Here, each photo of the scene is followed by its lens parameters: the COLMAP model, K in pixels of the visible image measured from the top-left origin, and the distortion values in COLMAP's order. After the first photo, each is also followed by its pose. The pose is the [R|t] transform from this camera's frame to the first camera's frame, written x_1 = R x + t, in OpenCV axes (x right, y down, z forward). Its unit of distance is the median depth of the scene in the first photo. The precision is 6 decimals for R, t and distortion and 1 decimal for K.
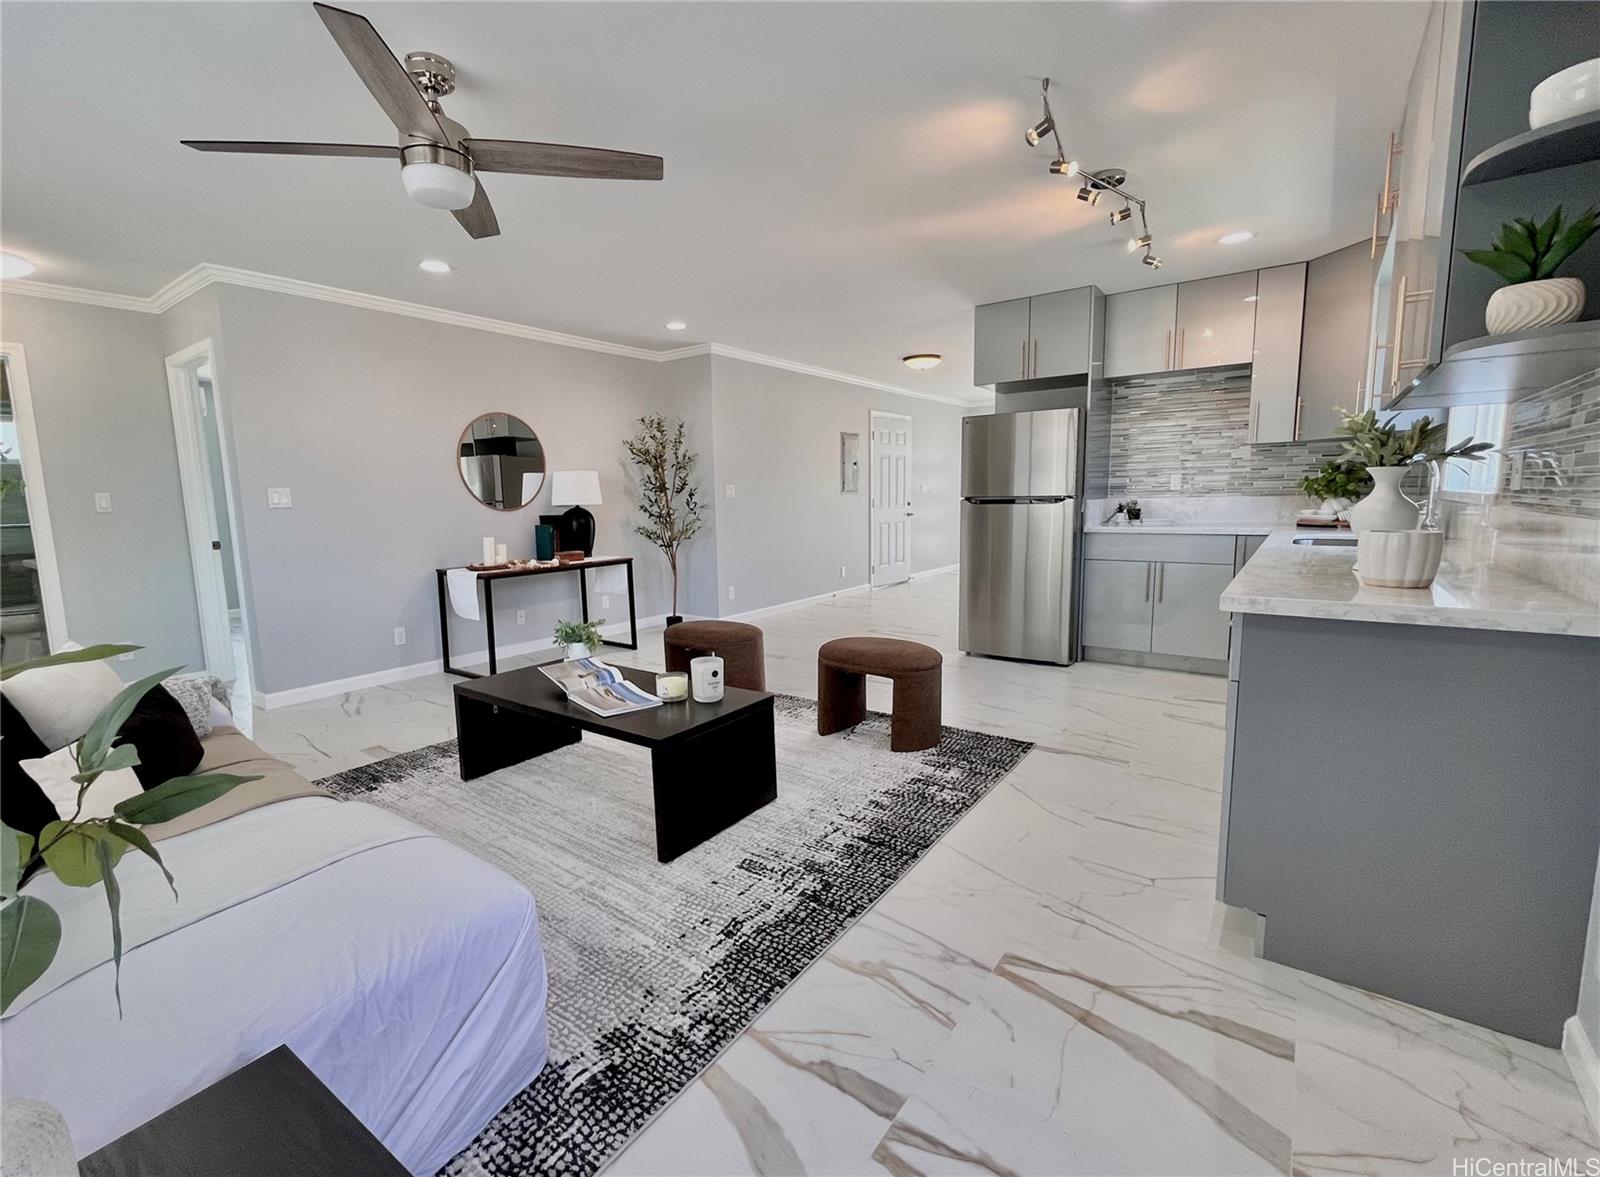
lens RADIAL K [[697.5, 0, 800.0], [0, 697.5, 588.5], [0, 0, 1]] dist [0.000649, -0.000060]
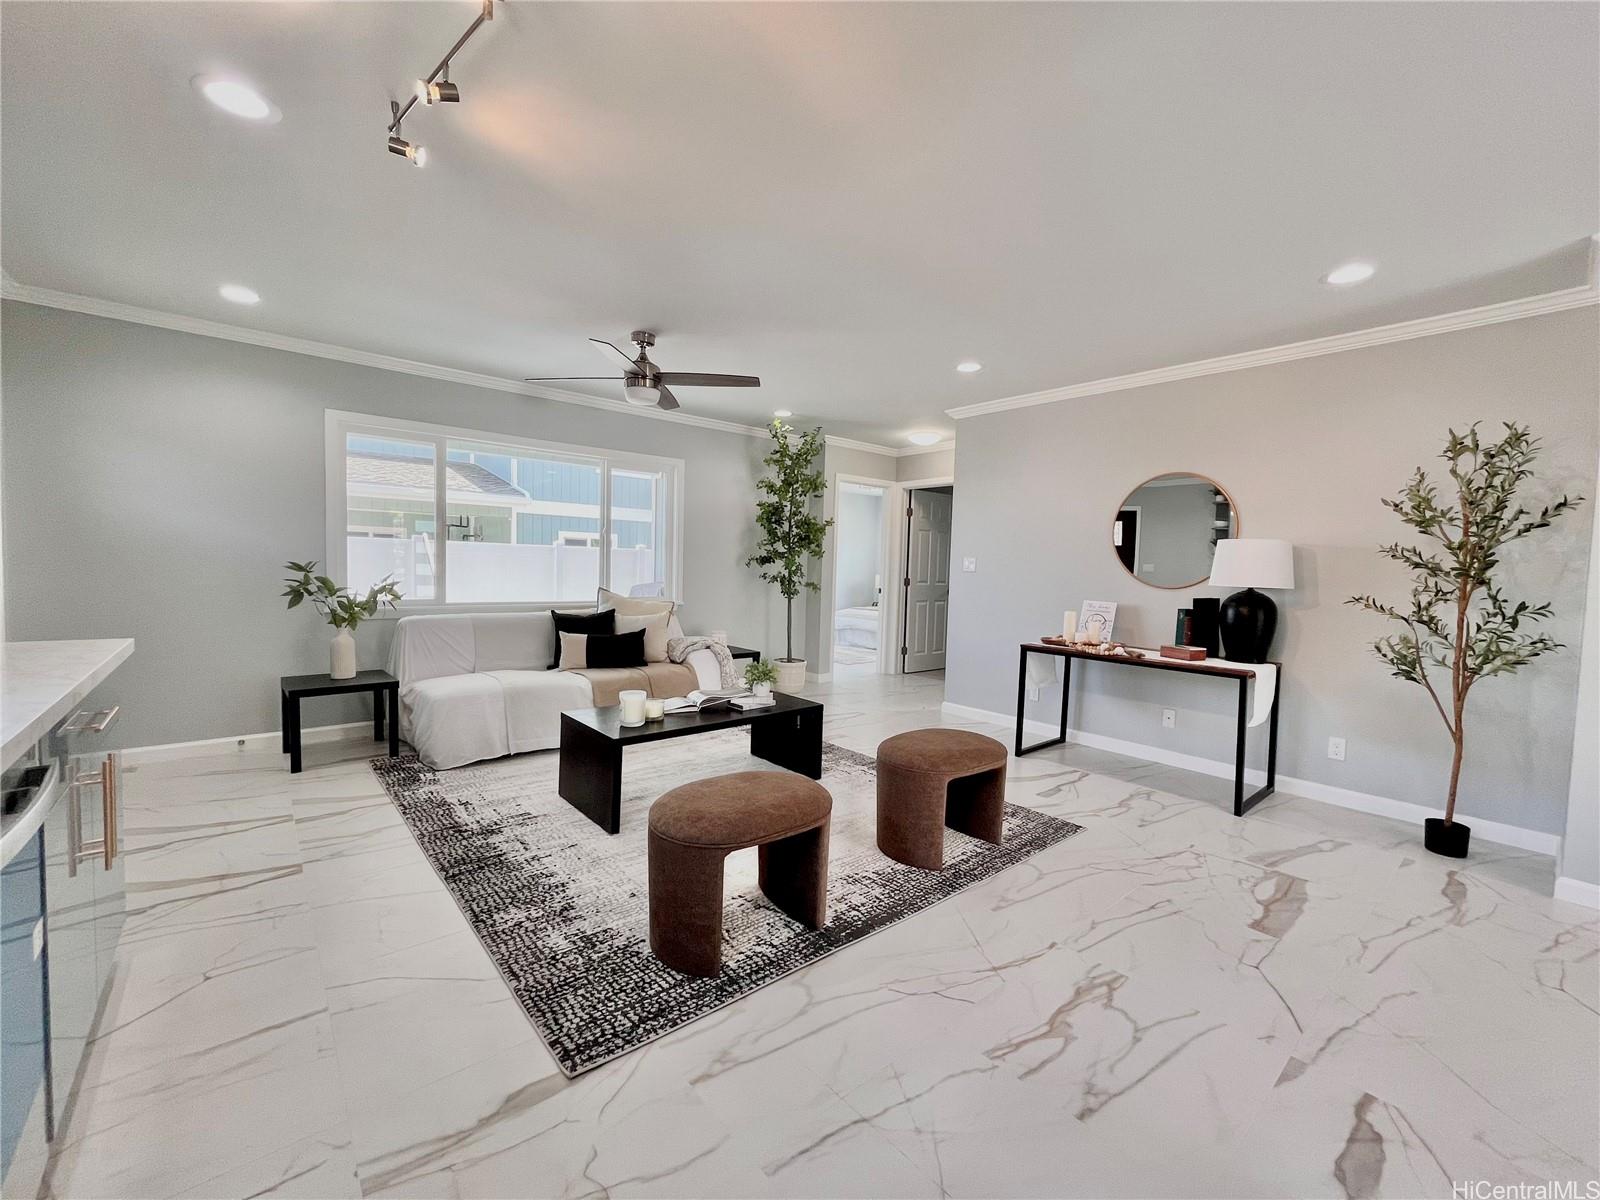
lens RADIAL K [[652.6, 0, 800.0], [0, 652.6, 600.0], [0, 0, 1]] dist [-0.002571, -0.000164]
pose [[-0.235522, 0.071497, -0.969236, 0.927517], [-0.153740, 0.981992, 0.109796, -0.238693], [0.959632, 0.174870, -0.220289, 1.537808]]
